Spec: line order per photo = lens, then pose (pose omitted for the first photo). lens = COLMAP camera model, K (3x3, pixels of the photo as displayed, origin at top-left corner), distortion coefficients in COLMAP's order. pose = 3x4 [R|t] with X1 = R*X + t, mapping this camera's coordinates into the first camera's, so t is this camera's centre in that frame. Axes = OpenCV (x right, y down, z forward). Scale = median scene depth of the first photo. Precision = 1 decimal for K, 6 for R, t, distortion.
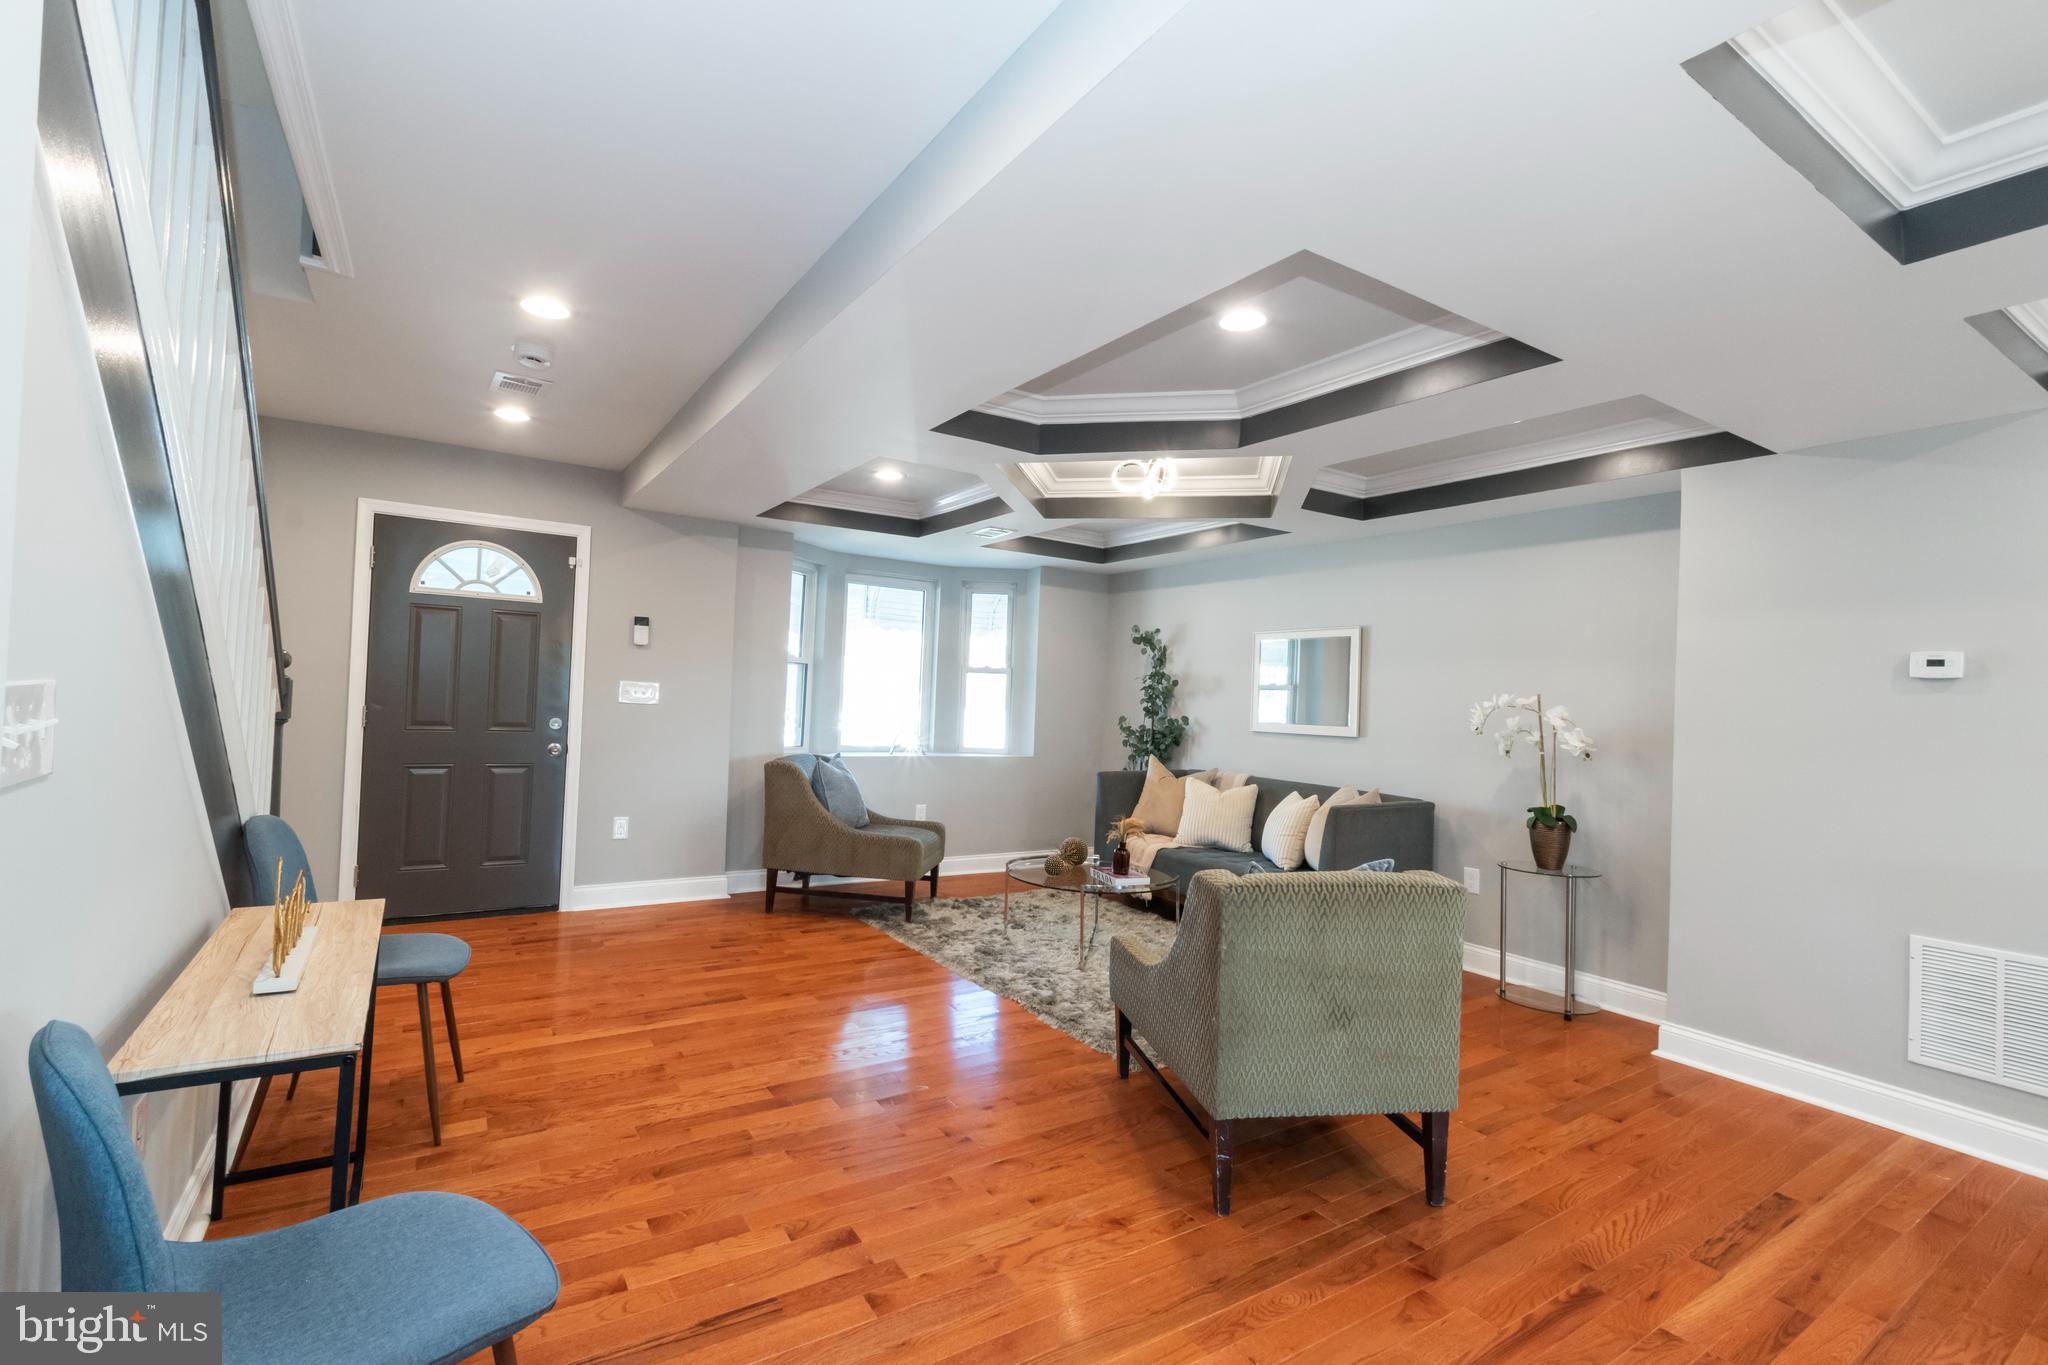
lens RADIAL K [[902.0, 0, 1025.7], [0, 902.0, 688.2], [0, 0, 1]] dist [-0.001158, 0.000481]
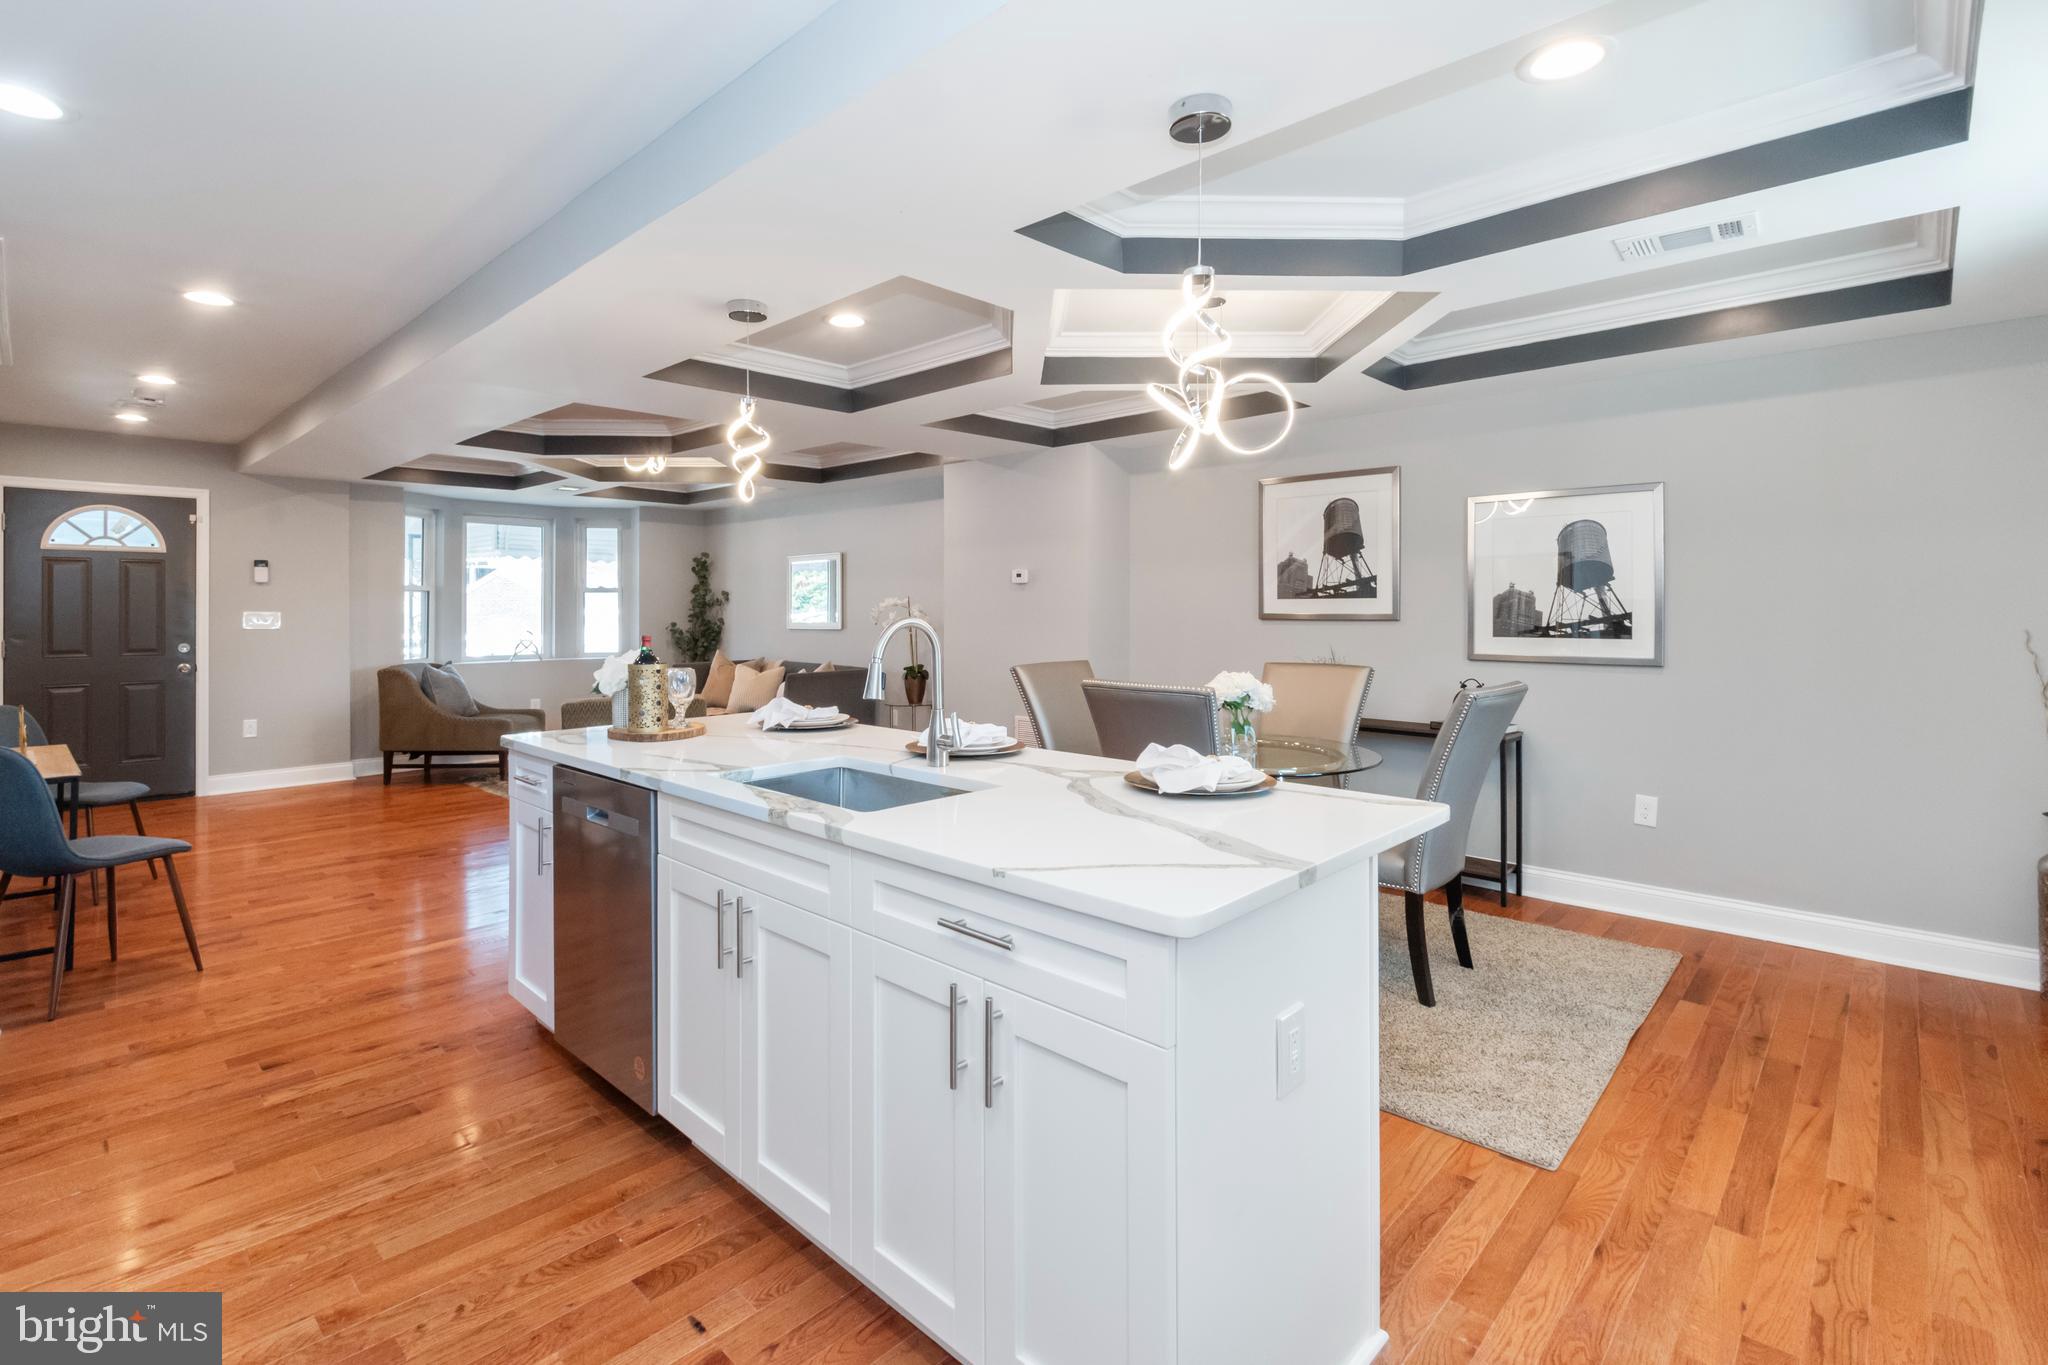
lens RADIAL K [[942.8, 0, 1043.4], [0, 942.8, 607.4], [0, 0, 1]] dist [0.002048, -0.005834]
pose [[0.968785, -0.040392, 0.244588, 0.310801], [0.036591, 0.999129, 0.020067, 0.000375], [-0.245186, -0.010491, 0.969419, -0.546617]]
